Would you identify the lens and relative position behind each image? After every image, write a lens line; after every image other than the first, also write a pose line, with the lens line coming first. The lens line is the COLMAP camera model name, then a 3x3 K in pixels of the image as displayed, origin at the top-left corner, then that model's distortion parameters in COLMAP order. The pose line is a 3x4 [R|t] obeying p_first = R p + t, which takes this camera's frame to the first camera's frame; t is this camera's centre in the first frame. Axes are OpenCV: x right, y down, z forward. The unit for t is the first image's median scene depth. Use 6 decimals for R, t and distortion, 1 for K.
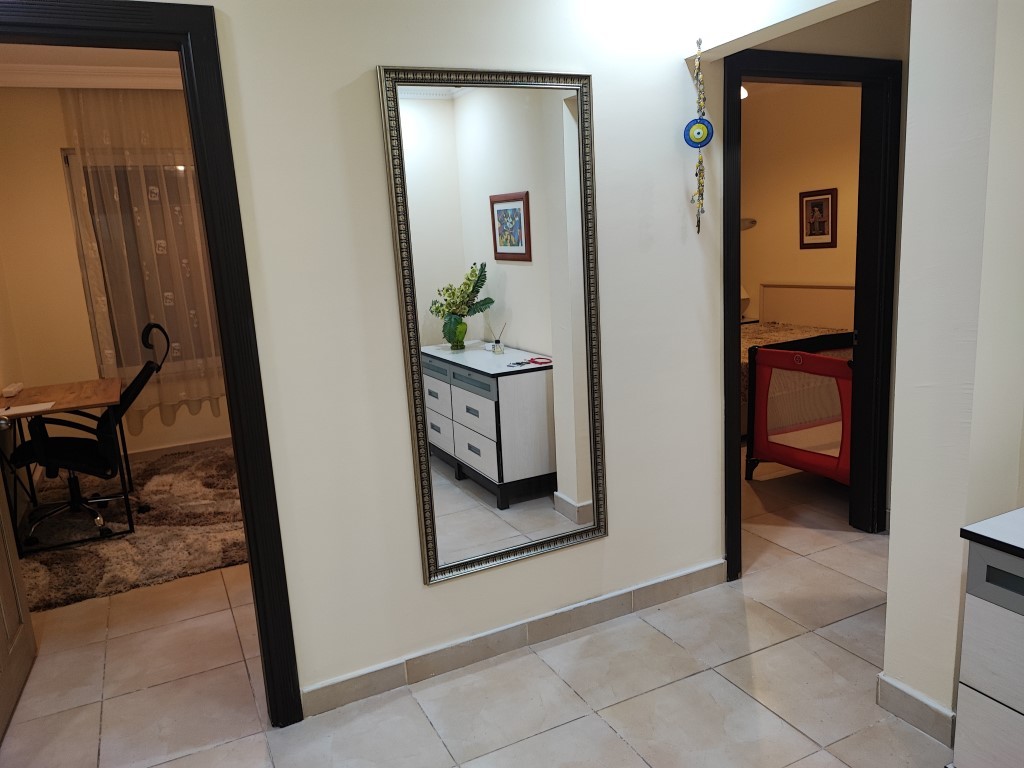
lens RADIAL K [[744.2, 0, 508.2], [0, 744.2, 383.1], [0, 0, 1]] dist [0.021218, -0.021402]
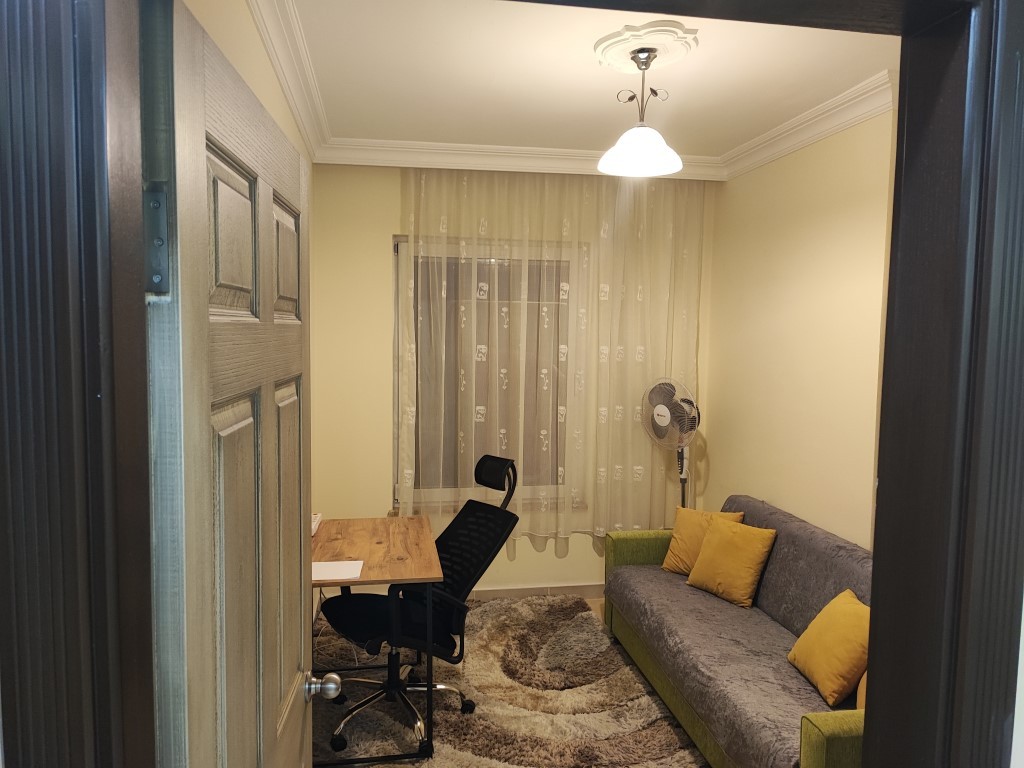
lens RADIAL K [[744.2, 0, 516.2], [0, 744.2, 386.5], [0, 0, 1]] dist [0.021218, -0.021402]
pose [[0.957241, 0.102648, -0.270468, -0.206536], [-0.128186, 0.988641, -0.078466, -0.088318], [0.259342, 0.109781, 0.959526, 0.222254]]
